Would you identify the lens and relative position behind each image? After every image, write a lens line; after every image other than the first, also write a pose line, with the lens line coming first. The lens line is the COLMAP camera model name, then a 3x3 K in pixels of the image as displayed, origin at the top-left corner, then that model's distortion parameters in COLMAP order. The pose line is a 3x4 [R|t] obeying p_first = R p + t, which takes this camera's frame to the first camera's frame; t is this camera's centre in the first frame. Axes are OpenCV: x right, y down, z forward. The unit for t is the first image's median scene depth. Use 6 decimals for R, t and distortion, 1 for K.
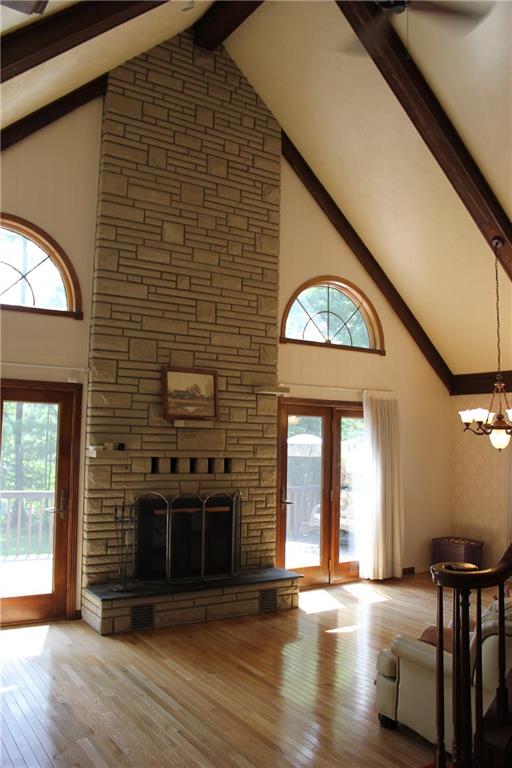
lens RADIAL K [[637.2, 0, 256.0], [0, 637.2, 384.0], [0, 0, 1]] dist [-0.168989, 0.147231]
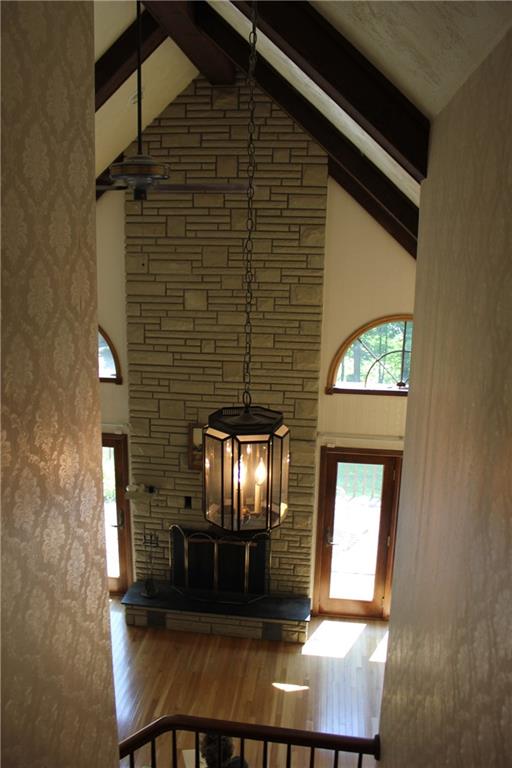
lens RADIAL K [[637.2, 0, 256.0], [0, 637.2, 384.0], [0, 0, 1]] dist [-0.168989, 0.147231]
pose [[0.759525, 0.151735, -0.632533, 0.631579], [0.049393, 0.956152, 0.288675, -0.405248], [0.648600, -0.250499, 0.718727, 0.272237]]
